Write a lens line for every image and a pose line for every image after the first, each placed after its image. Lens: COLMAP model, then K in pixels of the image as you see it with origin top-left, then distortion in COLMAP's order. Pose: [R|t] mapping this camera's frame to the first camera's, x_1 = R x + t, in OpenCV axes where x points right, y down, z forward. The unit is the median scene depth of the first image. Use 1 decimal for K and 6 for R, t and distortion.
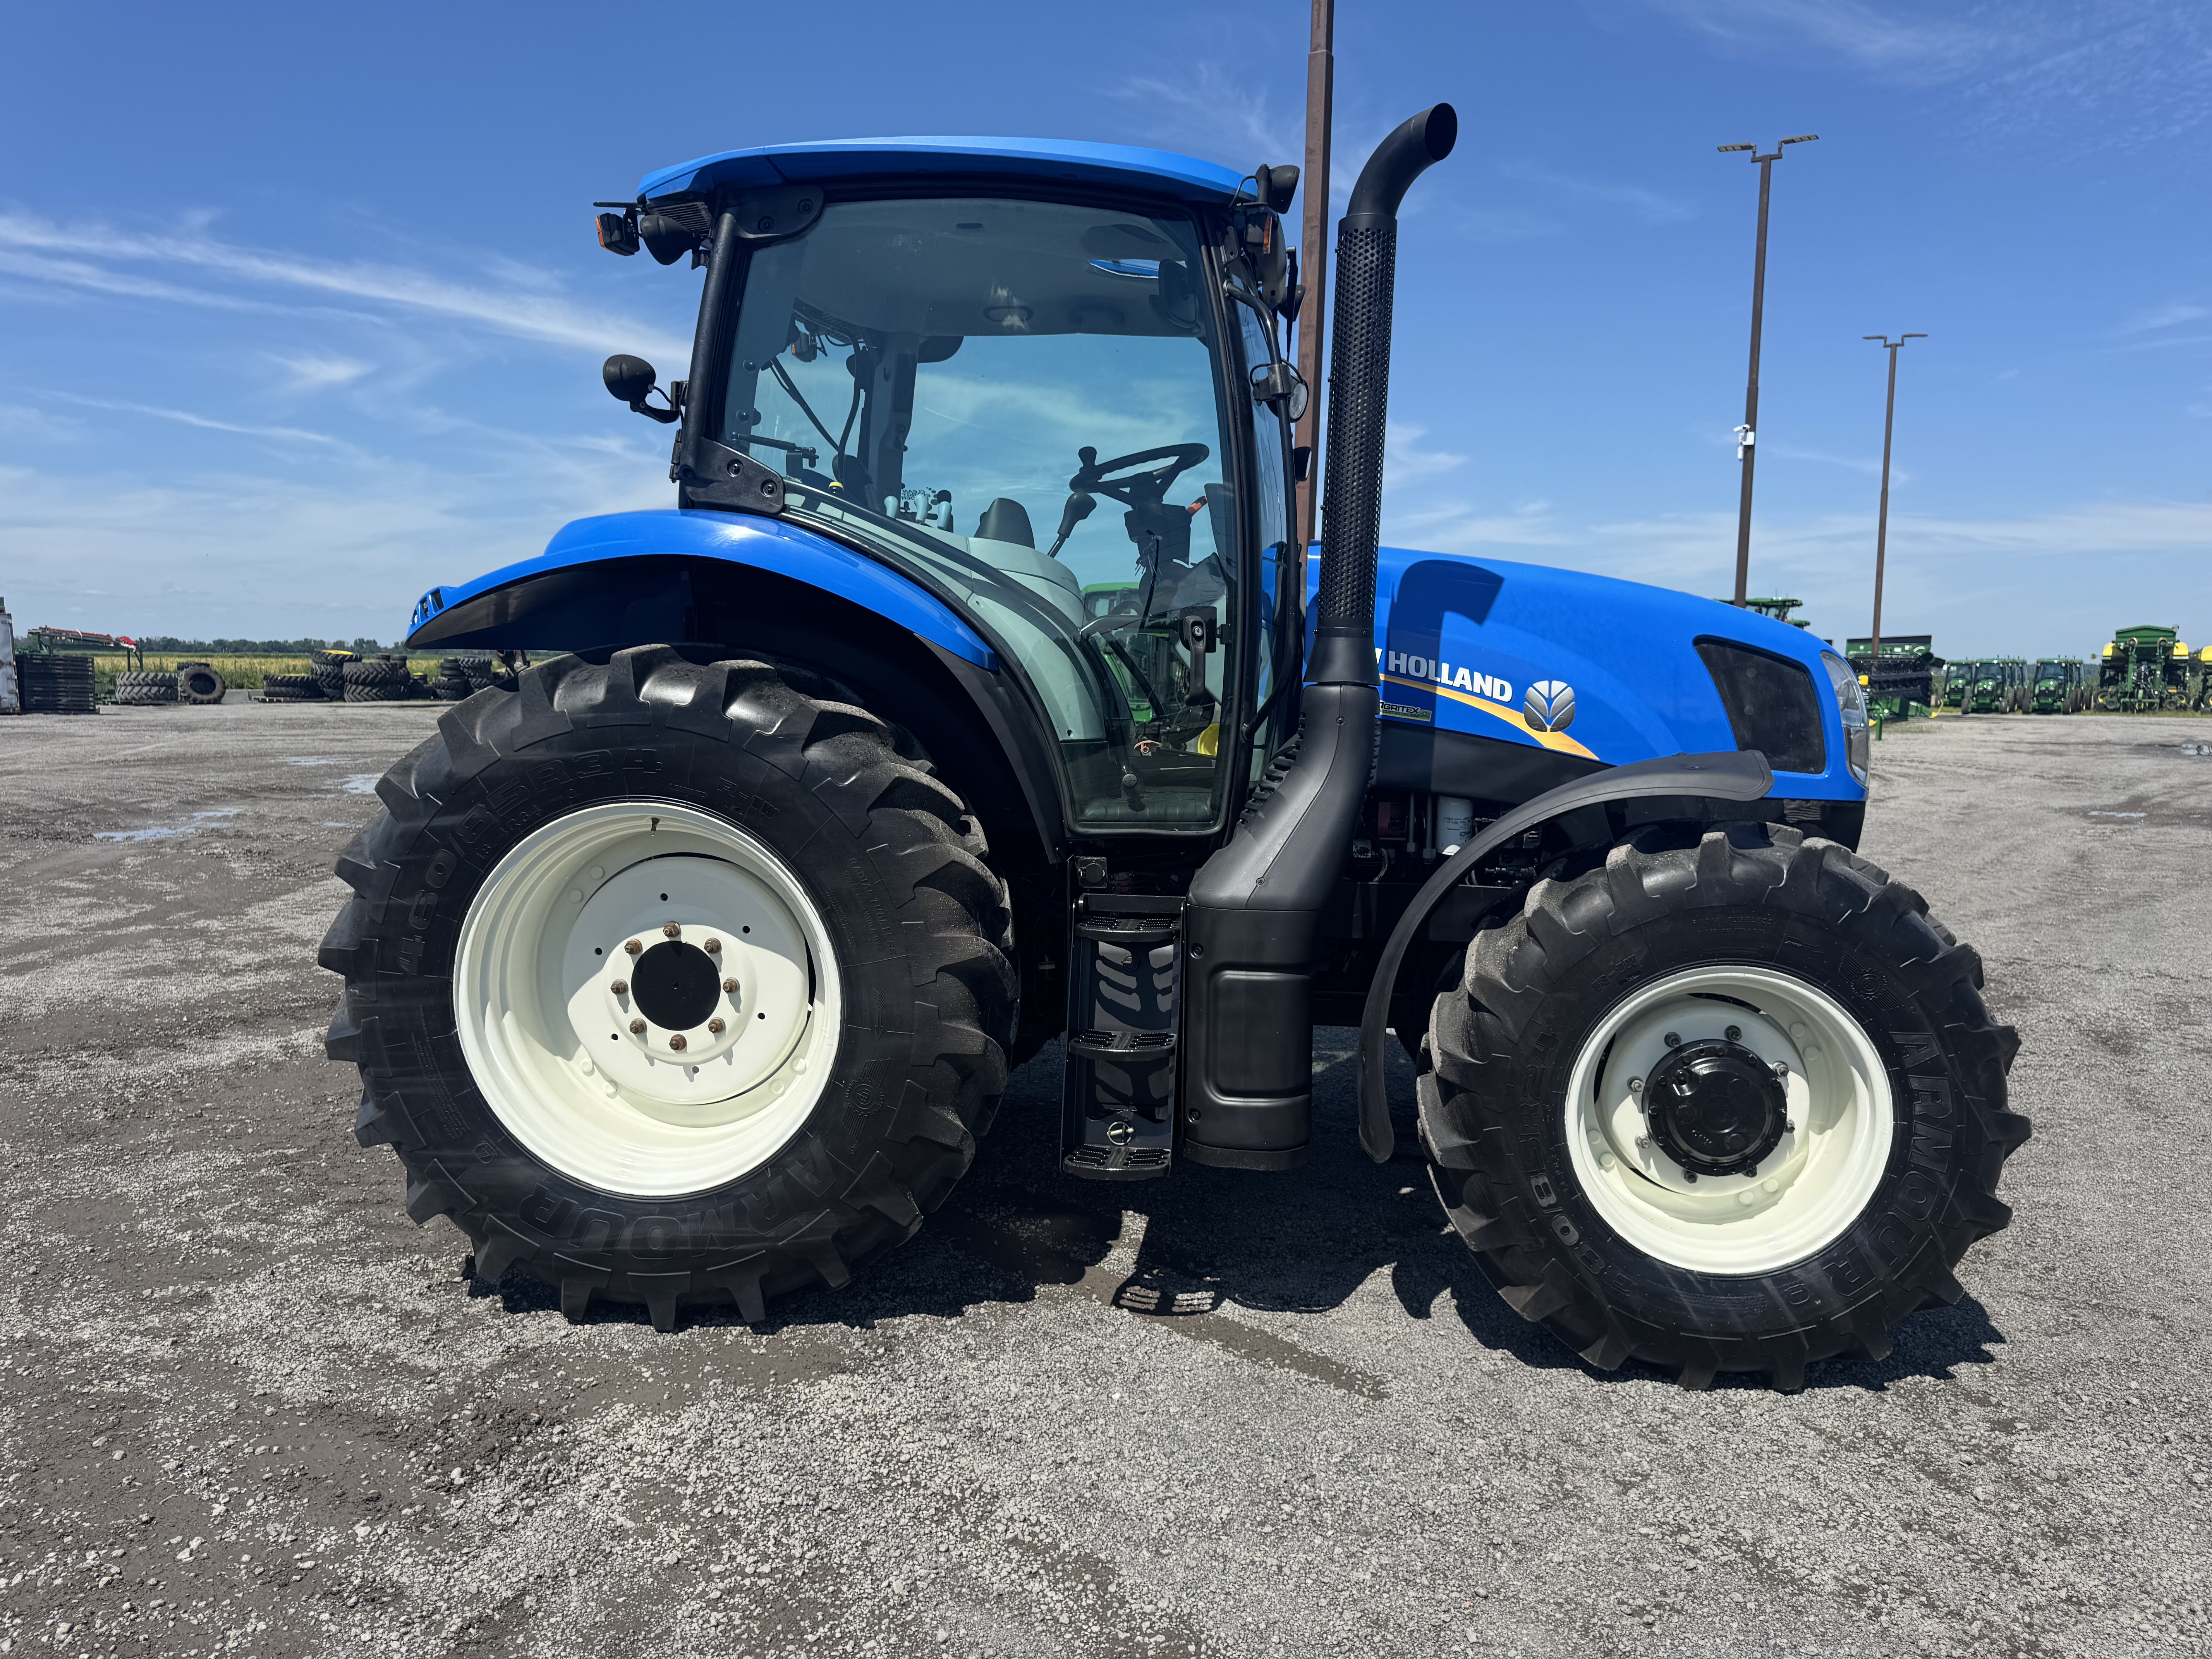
lens RADIAL K [[1610.3, 0, 1092.1], [0, 1610.3, 823.1], [0, 0, 1]] dist [0.025664, -0.014820]
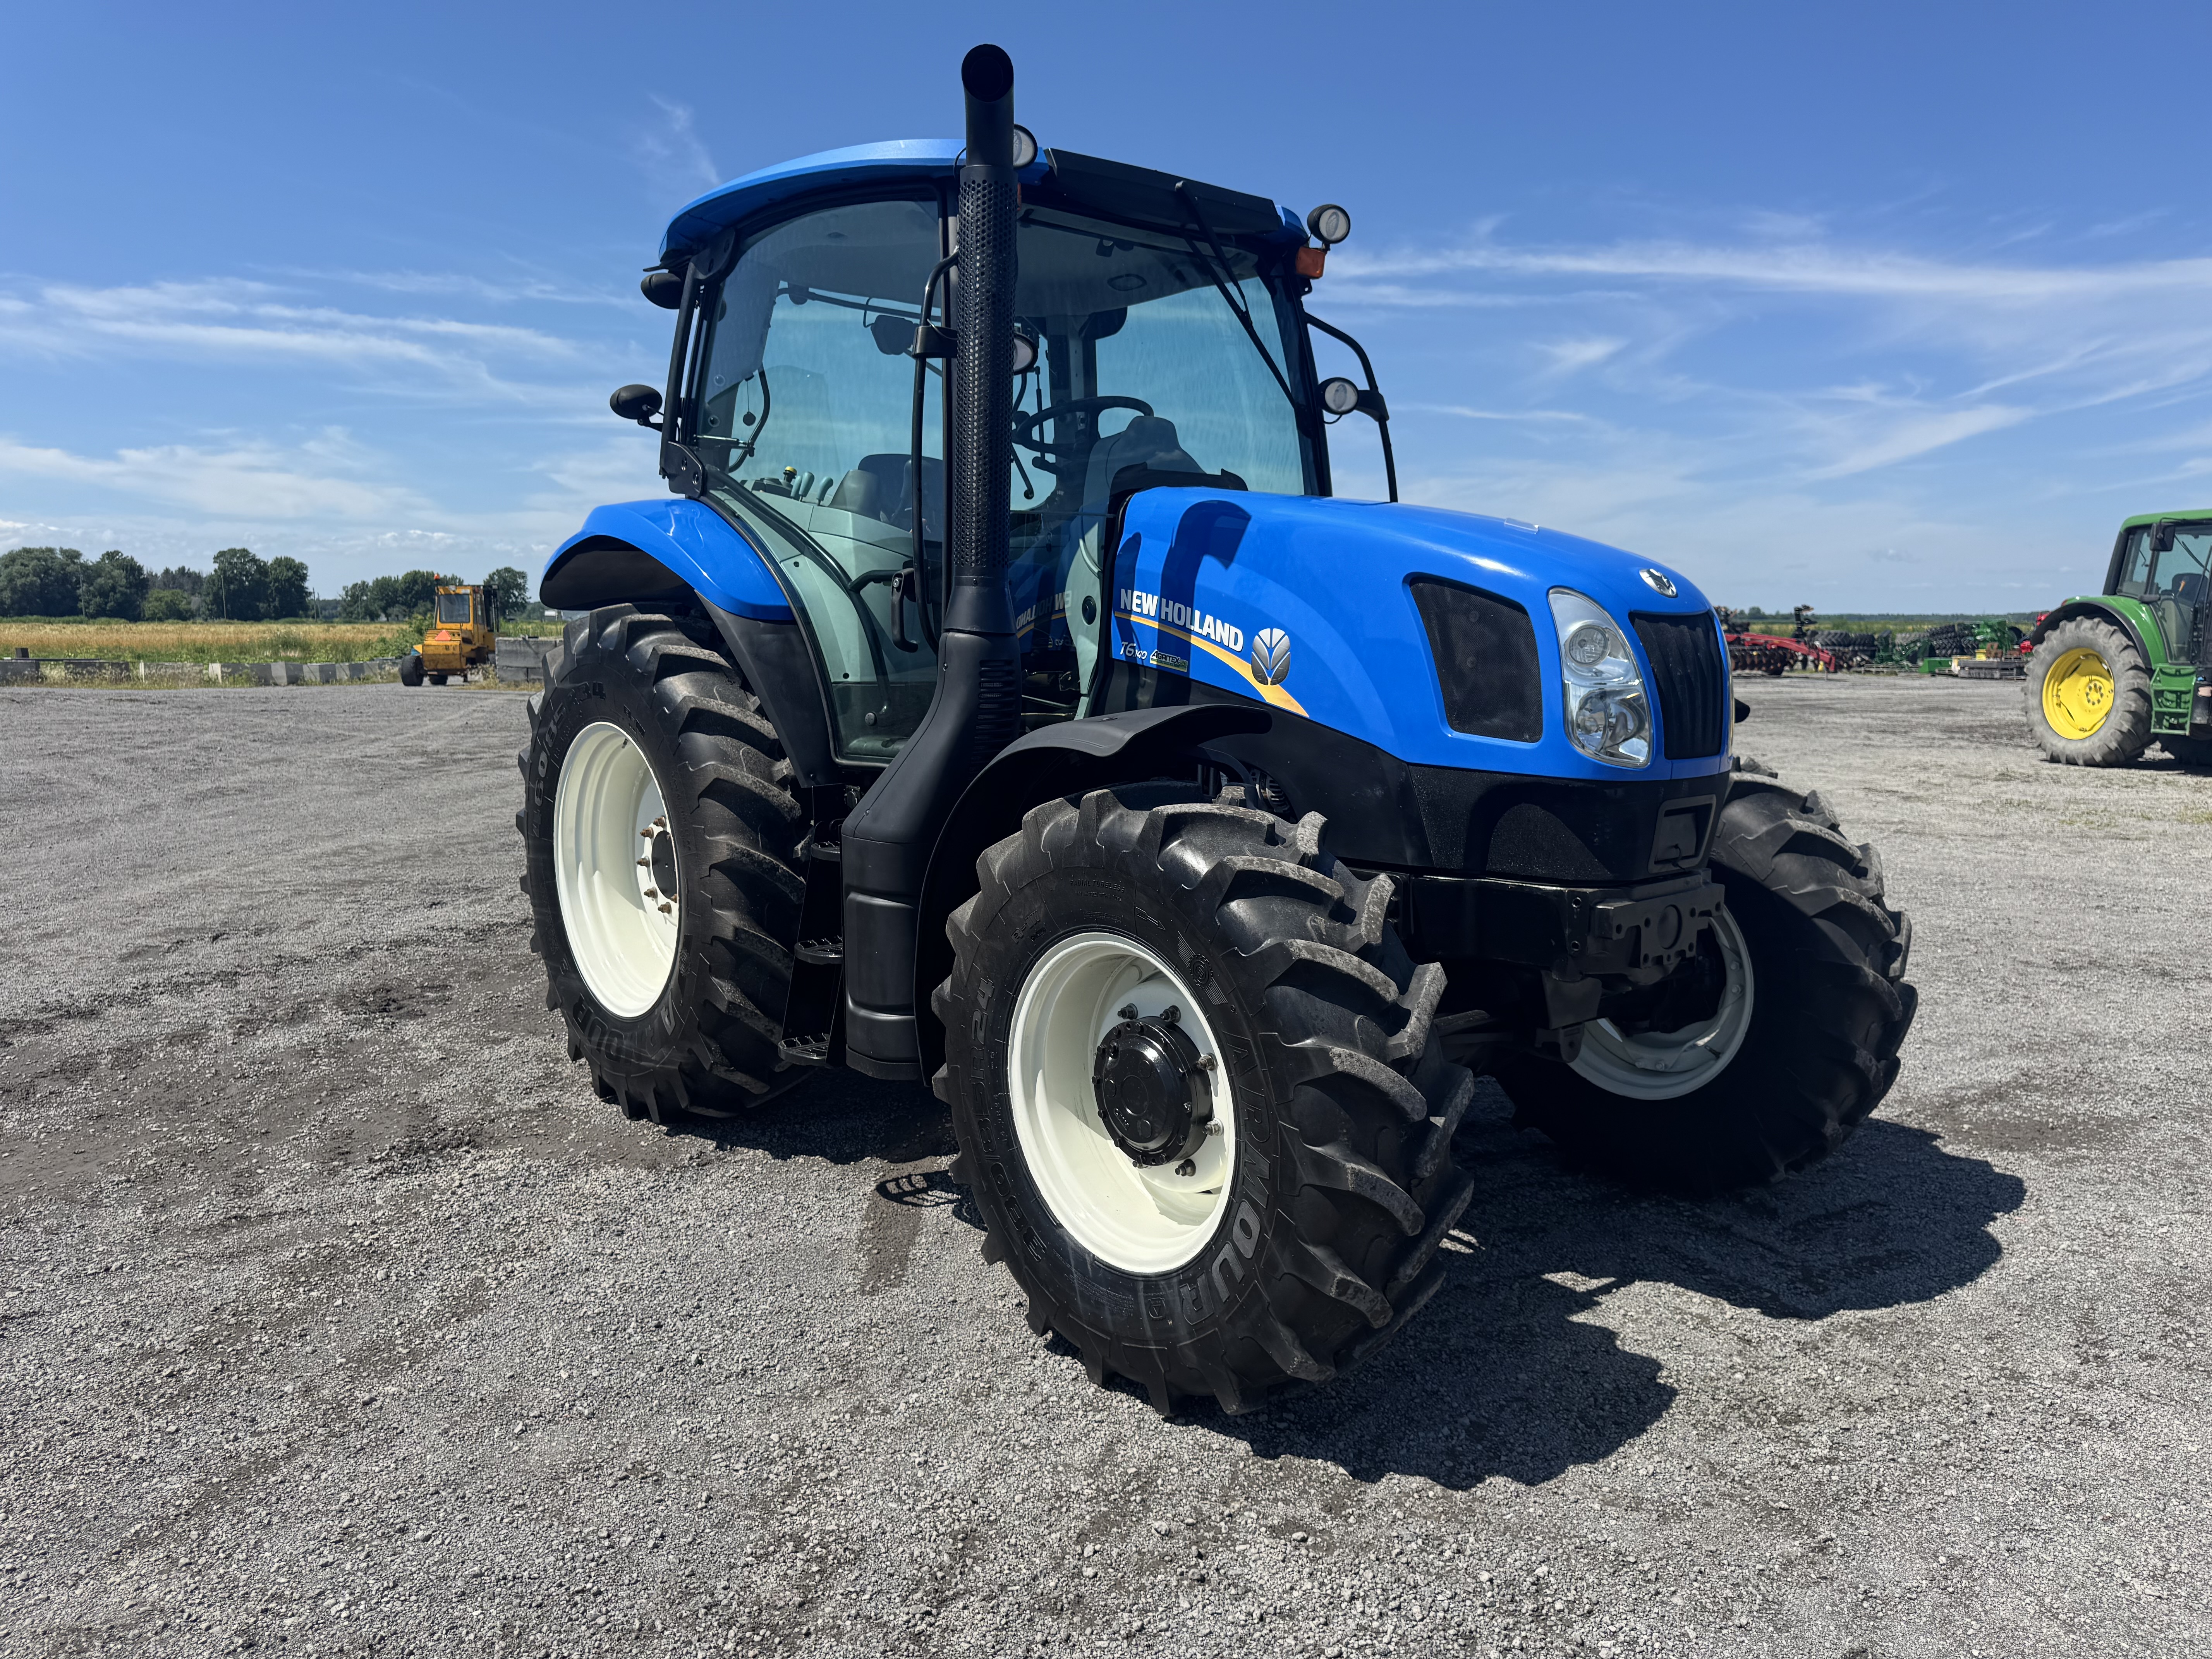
lens RADIAL K [[1610.3, 0, 1106.7], [0, 1610.3, 843.4], [0, 0, 1]] dist [0.025664, -0.014820]
pose [[0.729321, 0.084982, -0.678873, 0.833786], [-0.062263, 0.996382, 0.057838, -0.014013], [0.681333, 0.000087, 0.731974, 0.270278]]
